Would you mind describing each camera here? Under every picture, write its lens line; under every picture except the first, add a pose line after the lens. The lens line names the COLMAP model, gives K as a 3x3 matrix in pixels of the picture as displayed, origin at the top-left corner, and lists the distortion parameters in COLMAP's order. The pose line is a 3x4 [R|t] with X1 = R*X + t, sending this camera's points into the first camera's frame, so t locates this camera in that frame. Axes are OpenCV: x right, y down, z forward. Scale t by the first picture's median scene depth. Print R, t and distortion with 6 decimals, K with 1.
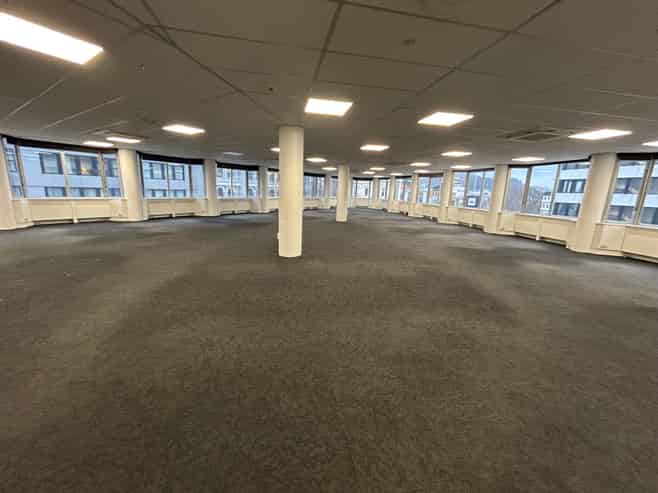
lens RADIAL K [[268.1, 0, 329.0], [0, 268.1, 246.5], [0, 0, 1]] dist [0.009785, 0.000031]
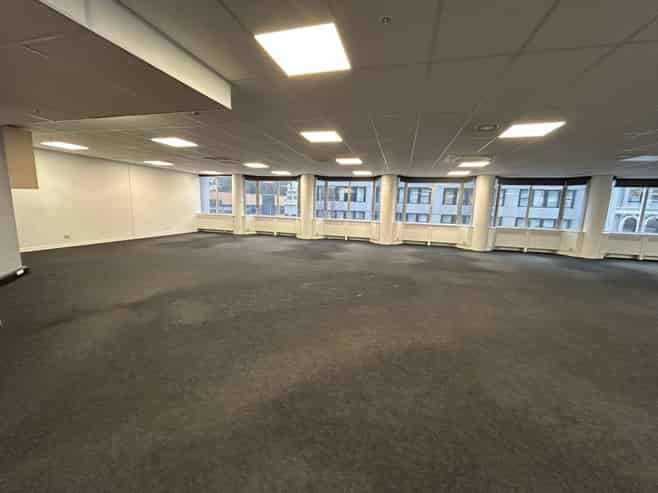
lens RADIAL K [[305.2, 0, 329.0], [0, 305.2, 246.5], [0, 0, 1]] dist [0.013962, -0.000027]
pose [[0.312323, 0.106980, -0.943933, 0.119190], [-0.221488, 0.974455, 0.037154, -0.035856], [0.923795, 0.197466, 0.328039, 0.189543]]
